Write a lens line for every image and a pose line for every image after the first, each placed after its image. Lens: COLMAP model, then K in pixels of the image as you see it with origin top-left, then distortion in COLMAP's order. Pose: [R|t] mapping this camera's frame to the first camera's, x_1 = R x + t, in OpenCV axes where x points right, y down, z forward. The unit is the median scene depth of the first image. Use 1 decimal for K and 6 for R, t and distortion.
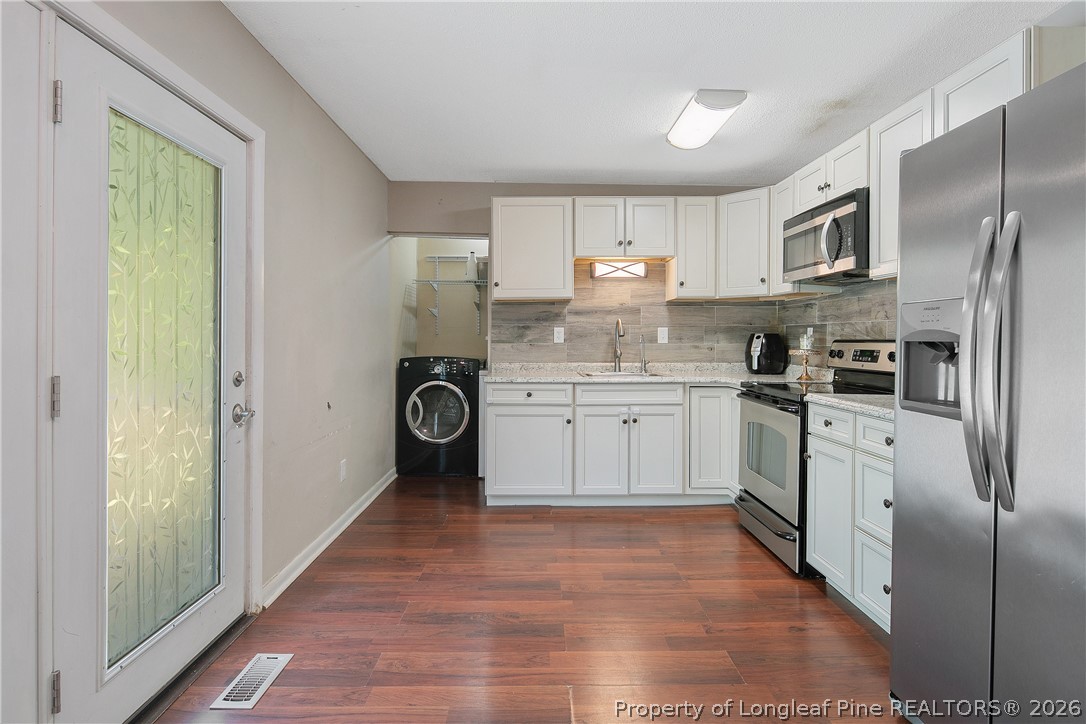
lens RADIAL K [[529.1, 0, 545.1], [0, 529.1, 331.1], [0, 0, 1]] dist [-0.001126, -0.001015]
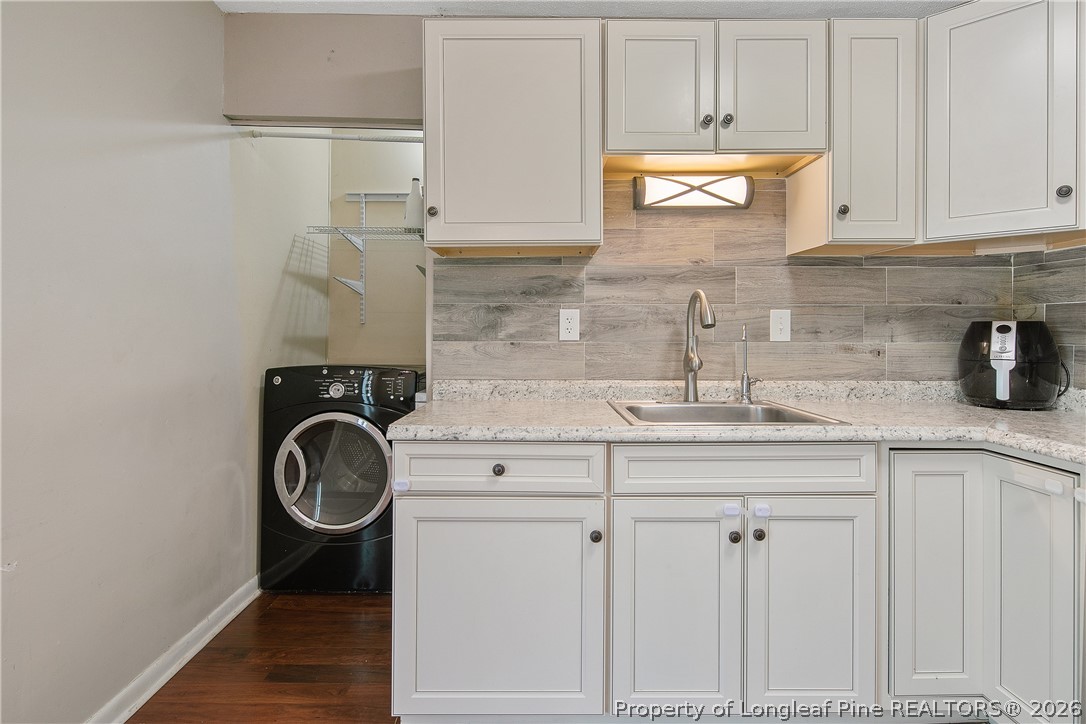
lens RADIAL K [[529.1, 0, 545.1], [0, 529.1, 331.1], [0, 0, 1]] dist [-0.001126, -0.001015]
pose [[0.999952, 0.001105, -0.009734, 0.008076], [-0.000961, 0.999891, 0.014756, 0.006531], [0.009749, -0.014745, 0.999844, 0.510760]]
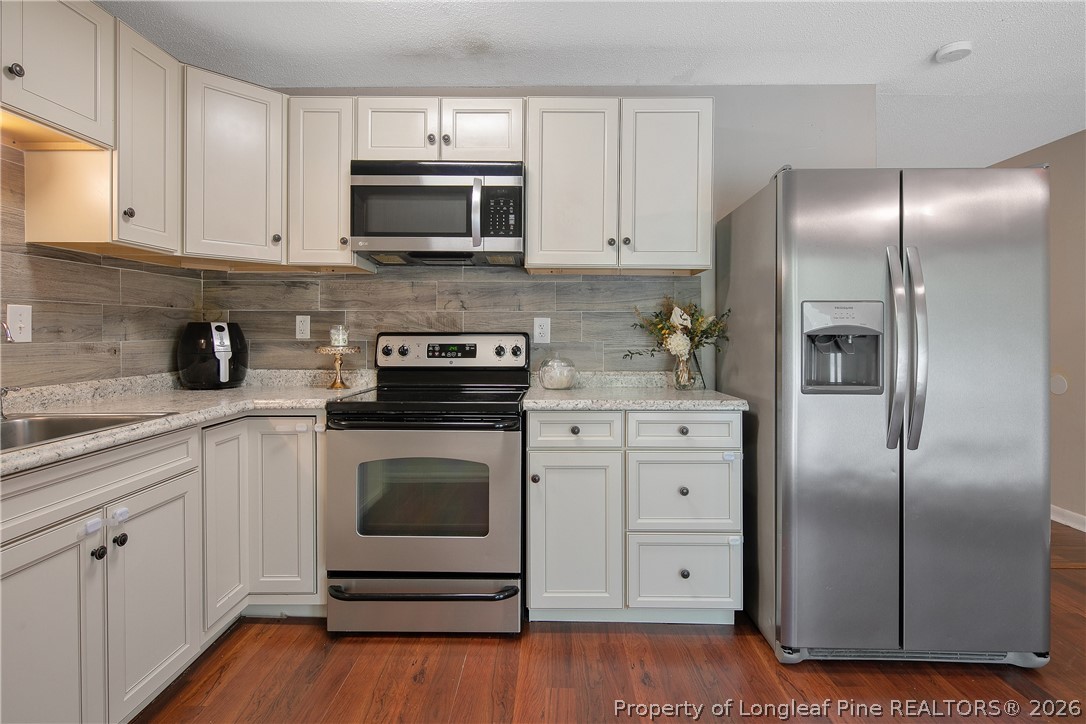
lens RADIAL K [[529.1, 0, 545.1], [0, 529.1, 331.1], [0, 0, 1]] dist [-0.001126, -0.001015]
pose [[0.031519, -0.002409, 0.999500, -0.183011], [-0.016027, 0.999867, 0.002915, 0.006423], [-0.999375, -0.016111, 0.031476, 0.578545]]
